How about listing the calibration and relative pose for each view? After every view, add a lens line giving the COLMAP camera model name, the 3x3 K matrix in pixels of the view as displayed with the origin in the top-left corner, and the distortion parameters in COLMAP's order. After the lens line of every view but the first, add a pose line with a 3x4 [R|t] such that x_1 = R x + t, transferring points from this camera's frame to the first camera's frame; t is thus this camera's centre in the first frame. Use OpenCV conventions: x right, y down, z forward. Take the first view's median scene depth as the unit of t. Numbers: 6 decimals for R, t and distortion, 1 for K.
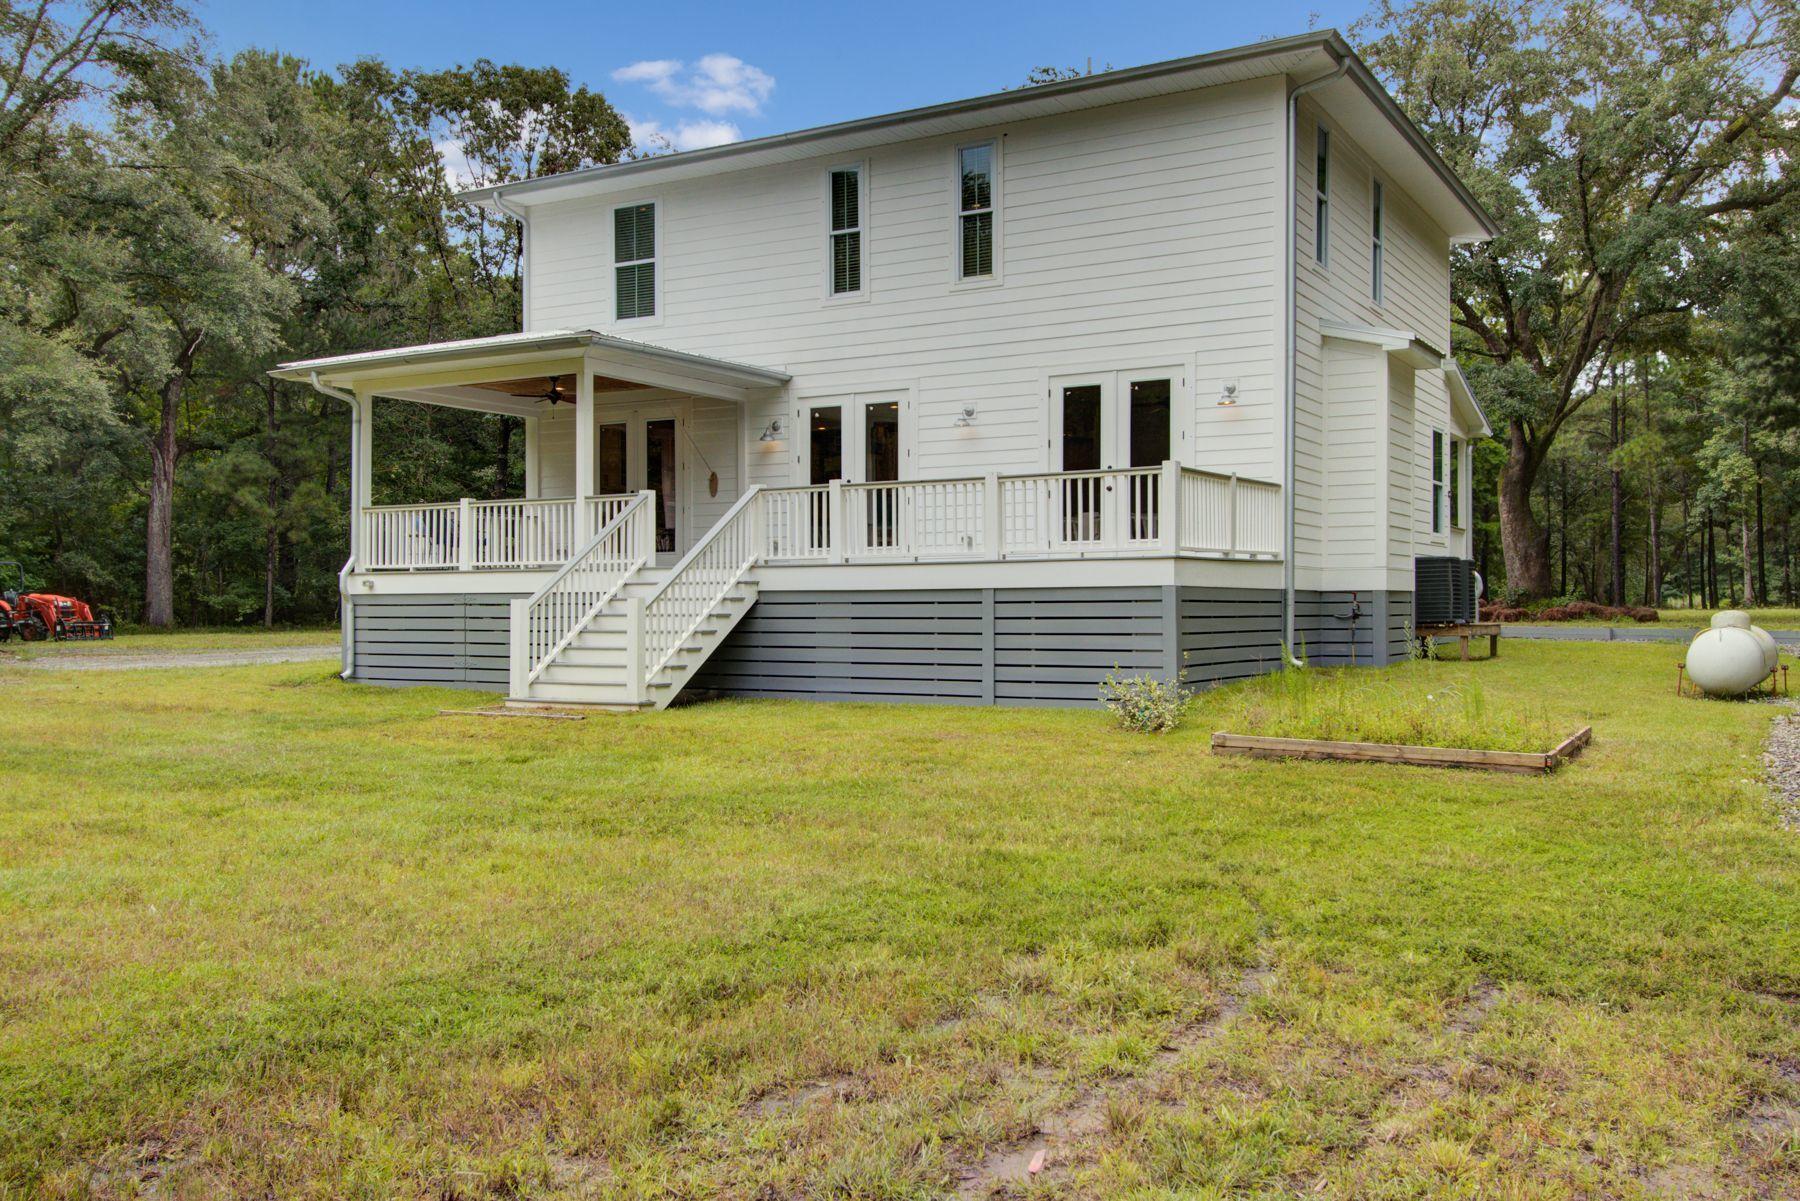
lens RADIAL K [[1547.2, 0, 899.6], [0, 1547.2, 616.4], [0, 0, 1]] dist [0.020370, -0.015190]
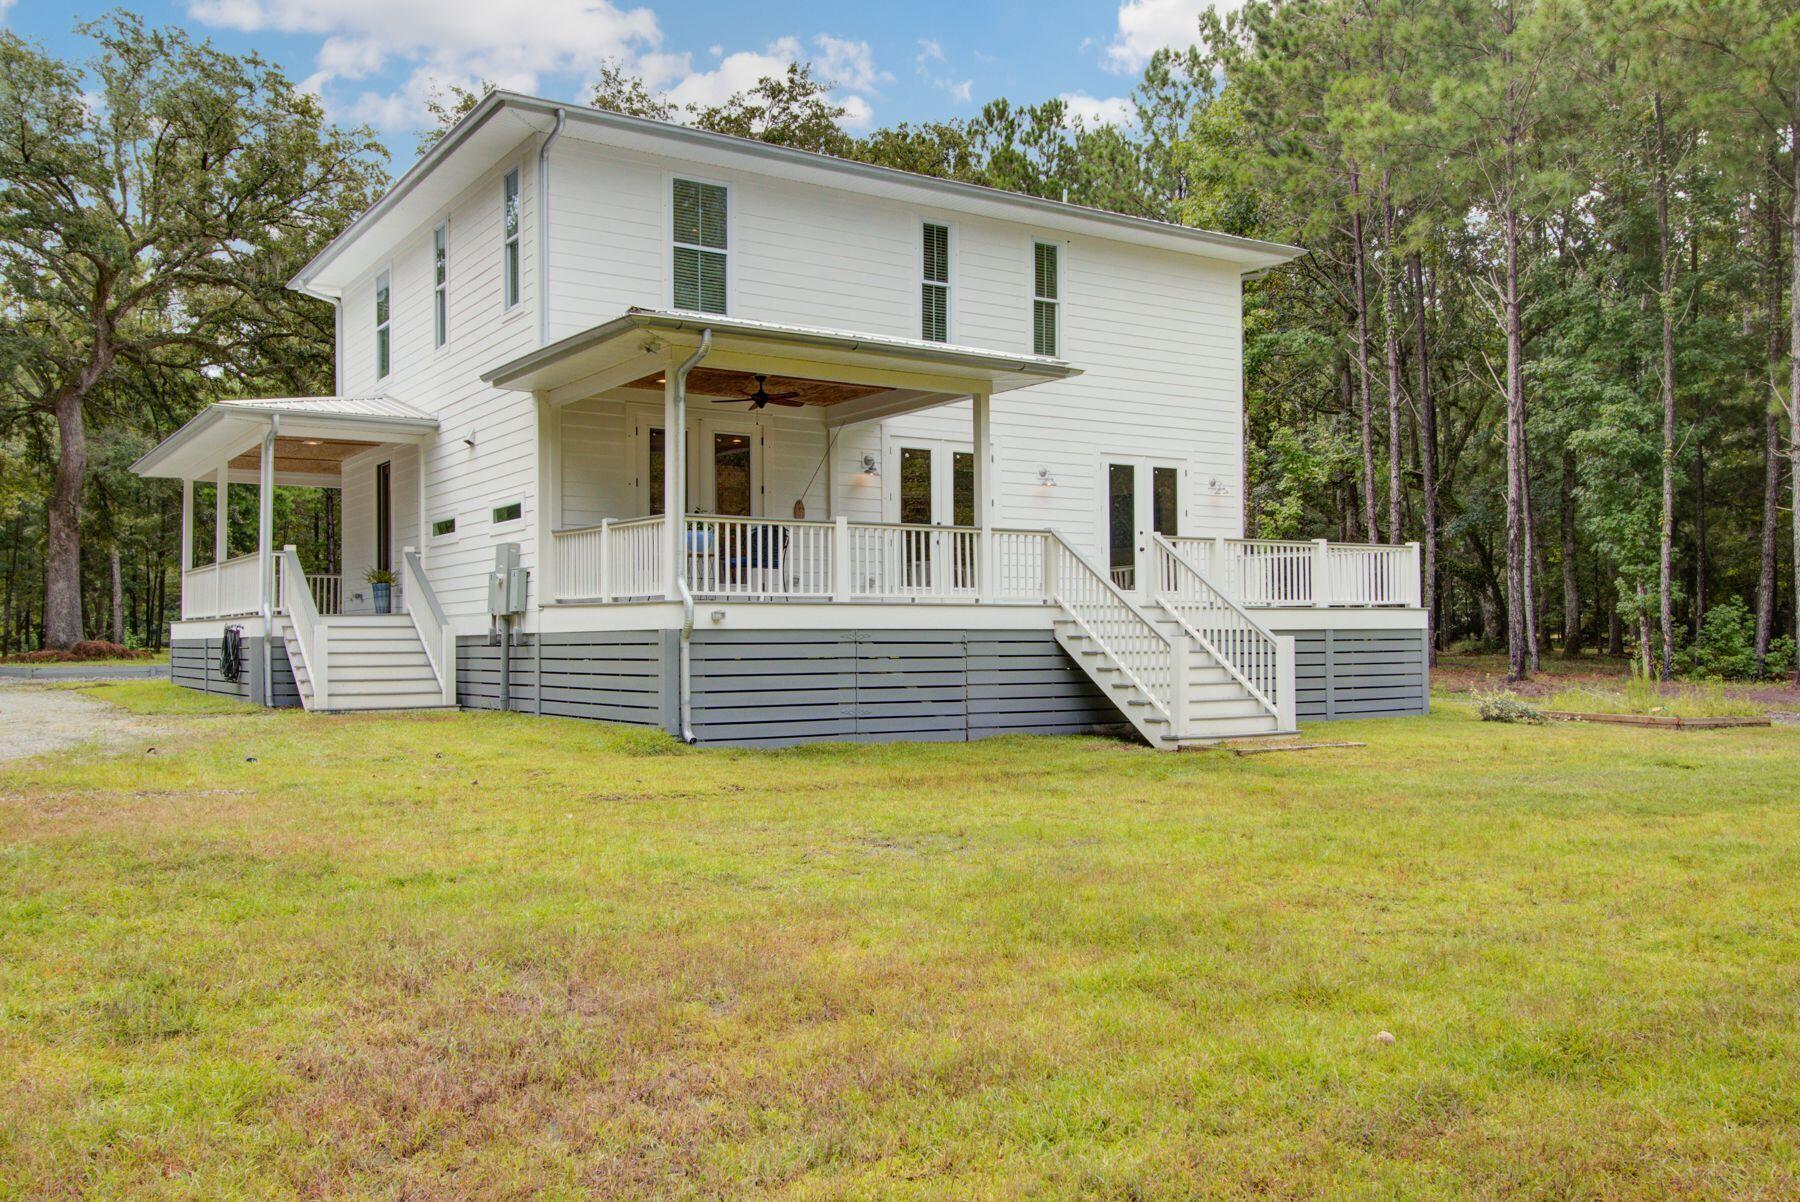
lens RADIAL K [[1547.2, 0, 915.1], [0, 1547.2, 589.0], [0, 0, 1]] dist [0.020370, -0.015190]
pose [[0.438864, 0.032354, 0.897971, -0.976739], [0.010787, 0.999090, -0.041269, -0.001556], [-0.898489, 0.027797, 0.438116, 0.571847]]
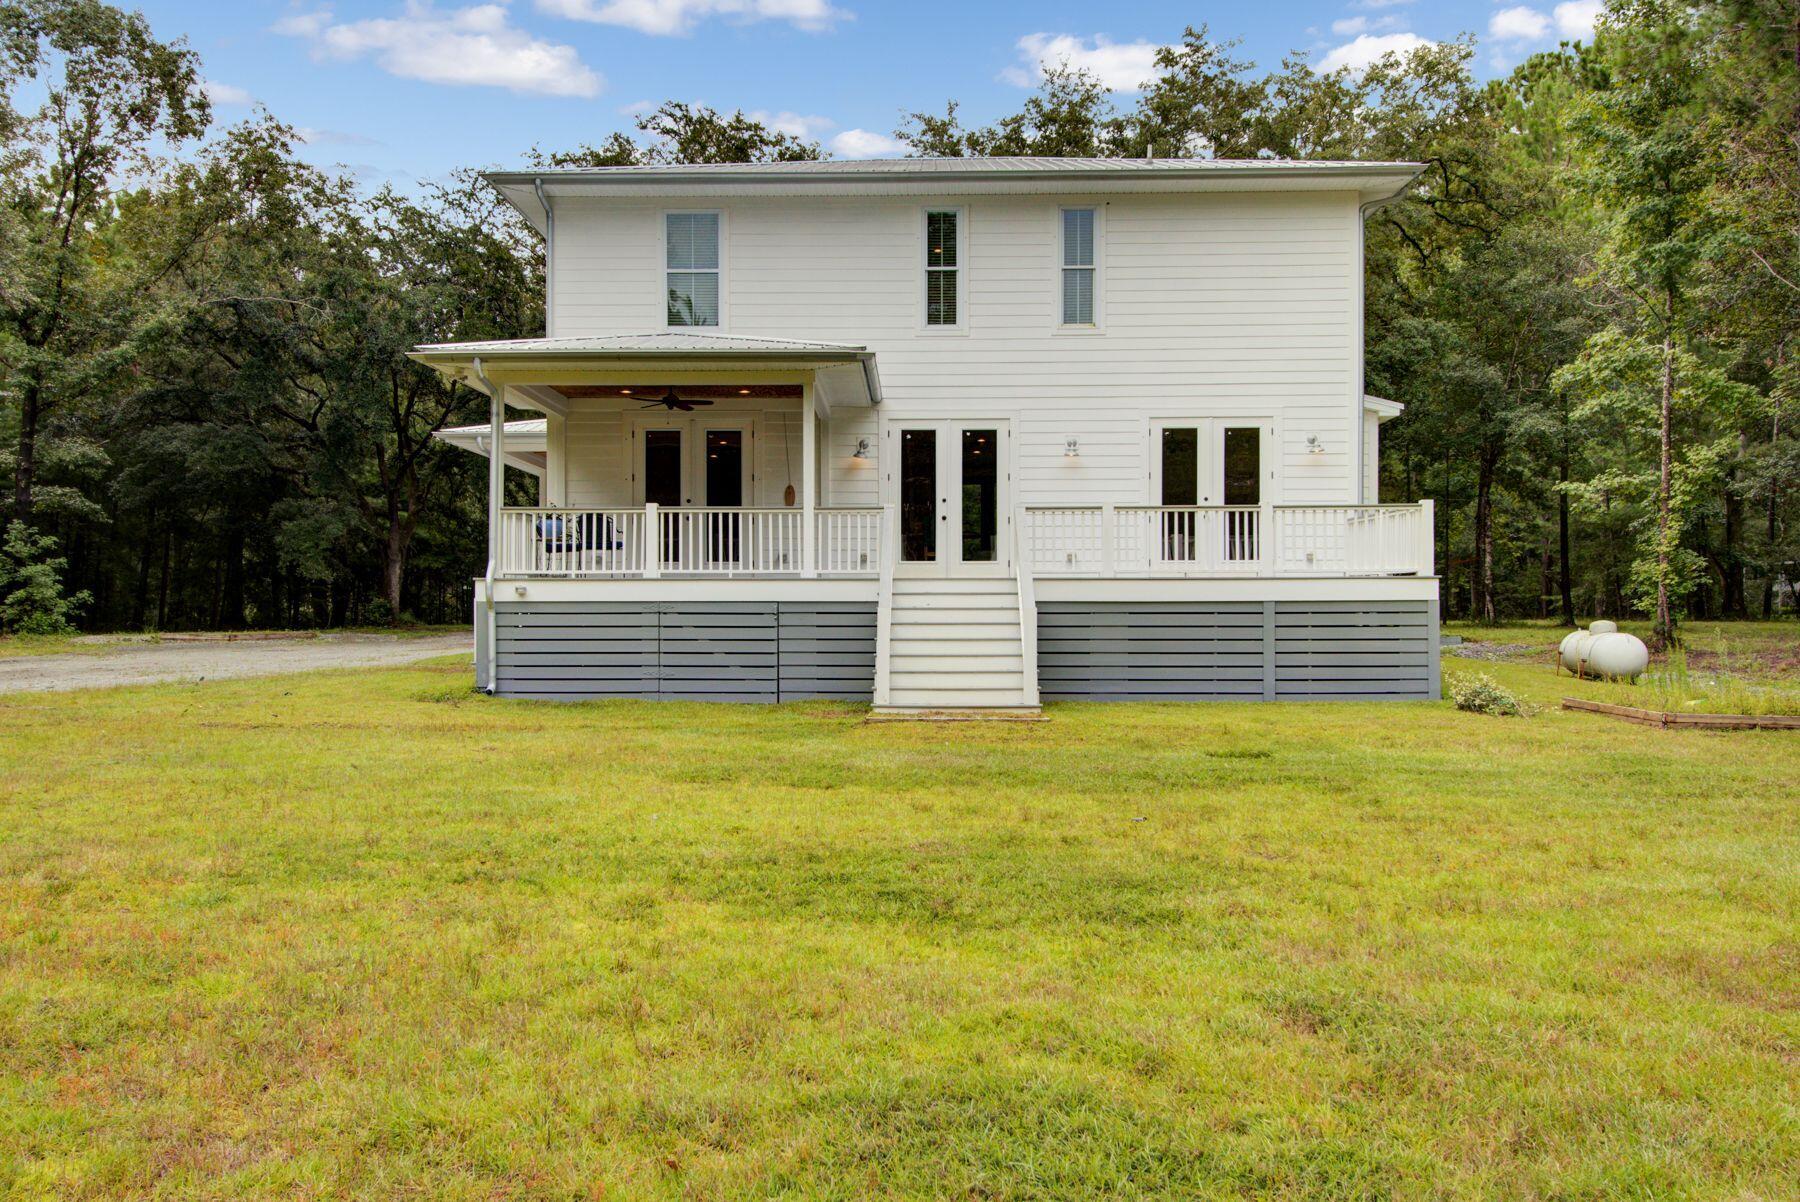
lens RADIAL K [[1547.2, 0, 888.8], [0, 1547.2, 610.4], [0, 0, 1]] dist [0.020370, -0.015190]
pose [[0.876863, 0.007368, 0.480683, -0.589135], [0.000806, 0.999859, -0.016797, 0.006642], [-0.480739, 0.015117, 0.876733, 0.081275]]
